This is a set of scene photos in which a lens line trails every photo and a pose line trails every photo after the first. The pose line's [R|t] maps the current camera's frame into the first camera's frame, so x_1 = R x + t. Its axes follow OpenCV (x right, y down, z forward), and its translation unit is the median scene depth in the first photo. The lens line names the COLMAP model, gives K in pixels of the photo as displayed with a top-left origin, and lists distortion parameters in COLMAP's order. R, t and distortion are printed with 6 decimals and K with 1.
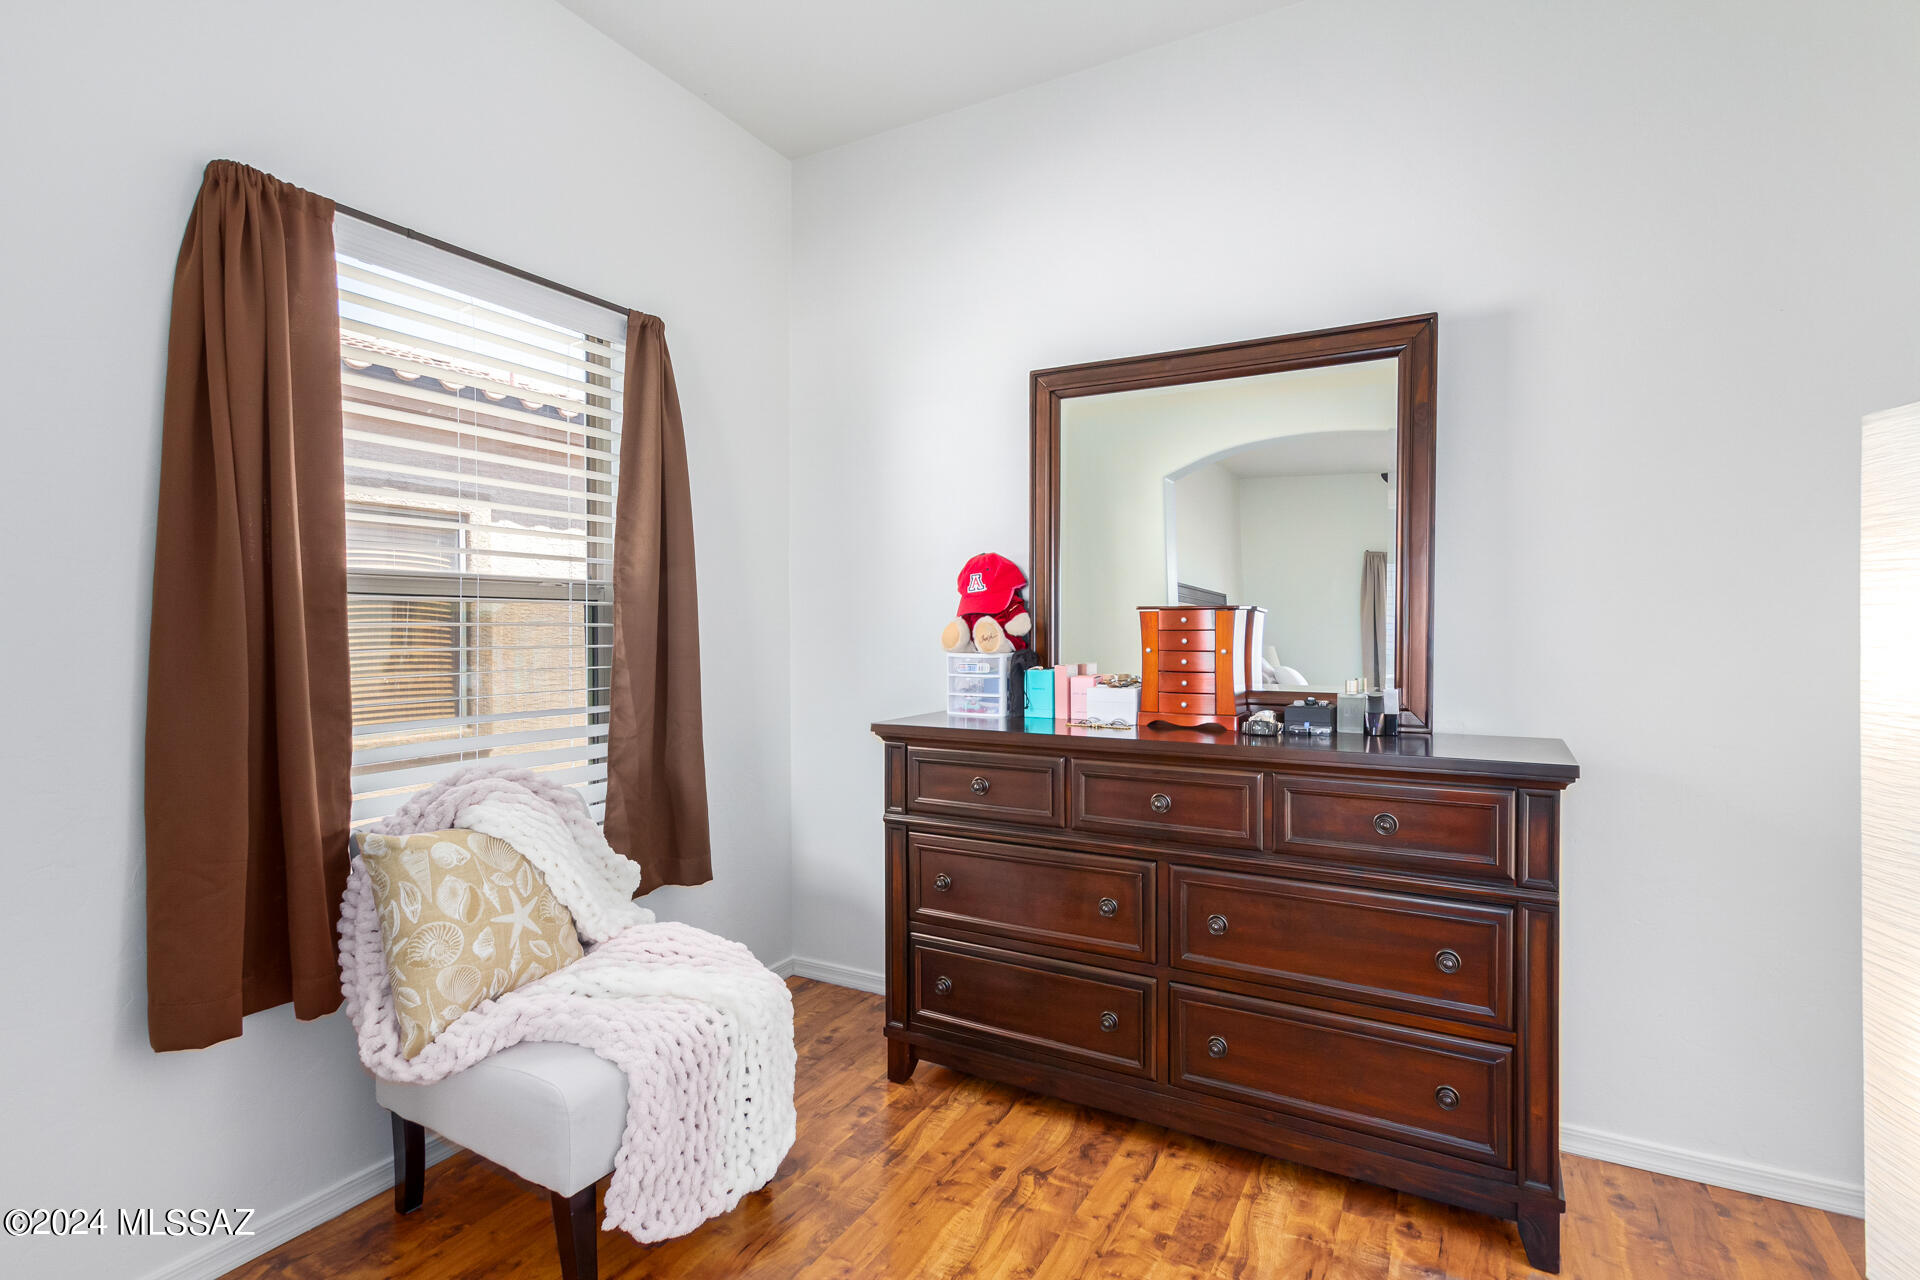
lens RADIAL K [[942.3, 0, 960.4], [0, 942.3, 636.5], [0, 0, 1]] dist [0.017212, -0.007726]
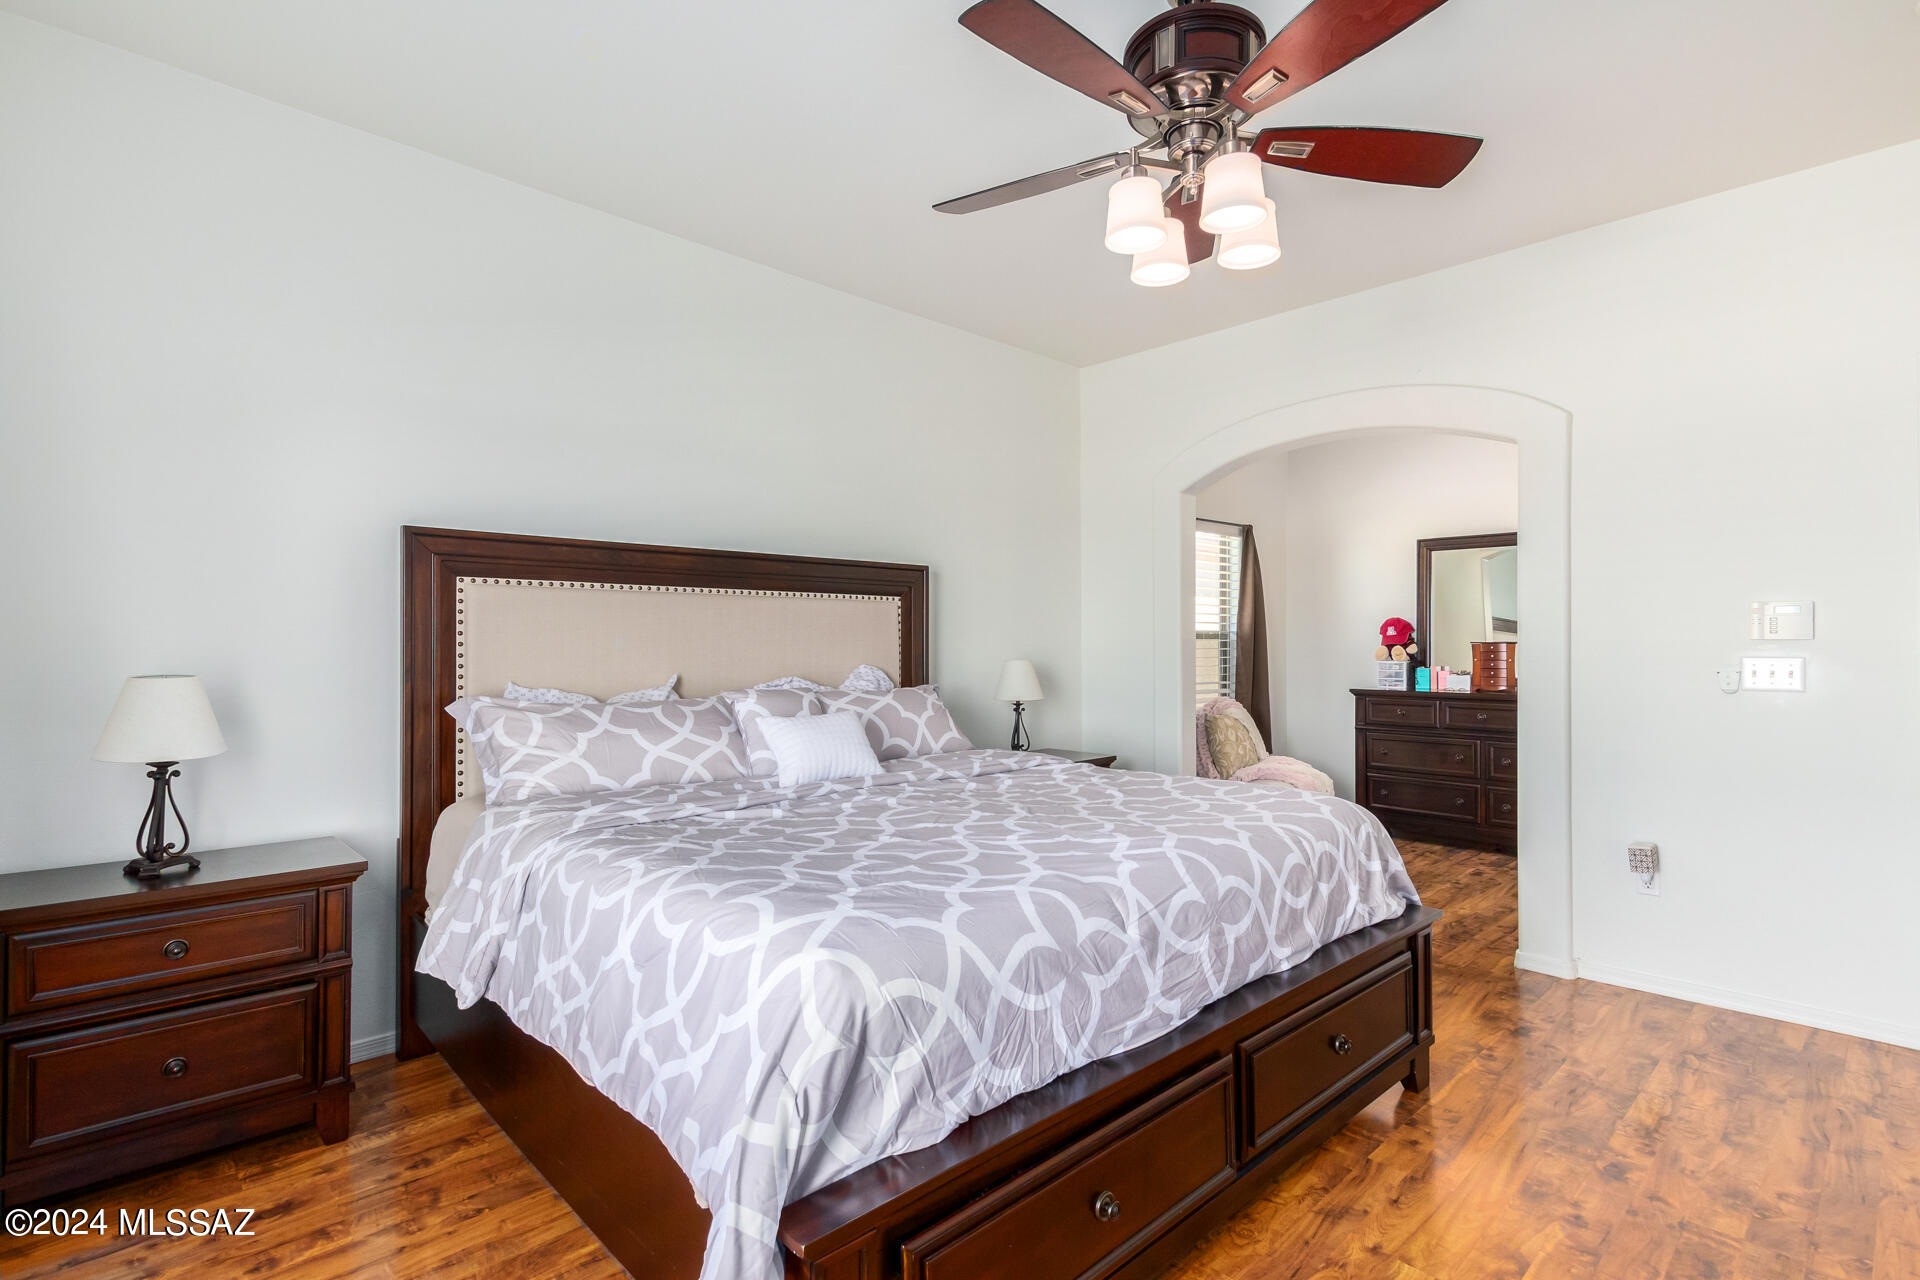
lens RADIAL K [[939.4, 0, 931.2], [0, 939.4, 650.4], [0, 0, 1]] dist [0.000377, -0.000247]
pose [[0.951303, 0.000370, -0.308258, -0.356913], [-0.002714, 0.999971, -0.007176, 0.011084], [0.308247, 0.007663, 0.951276, -1.590341]]
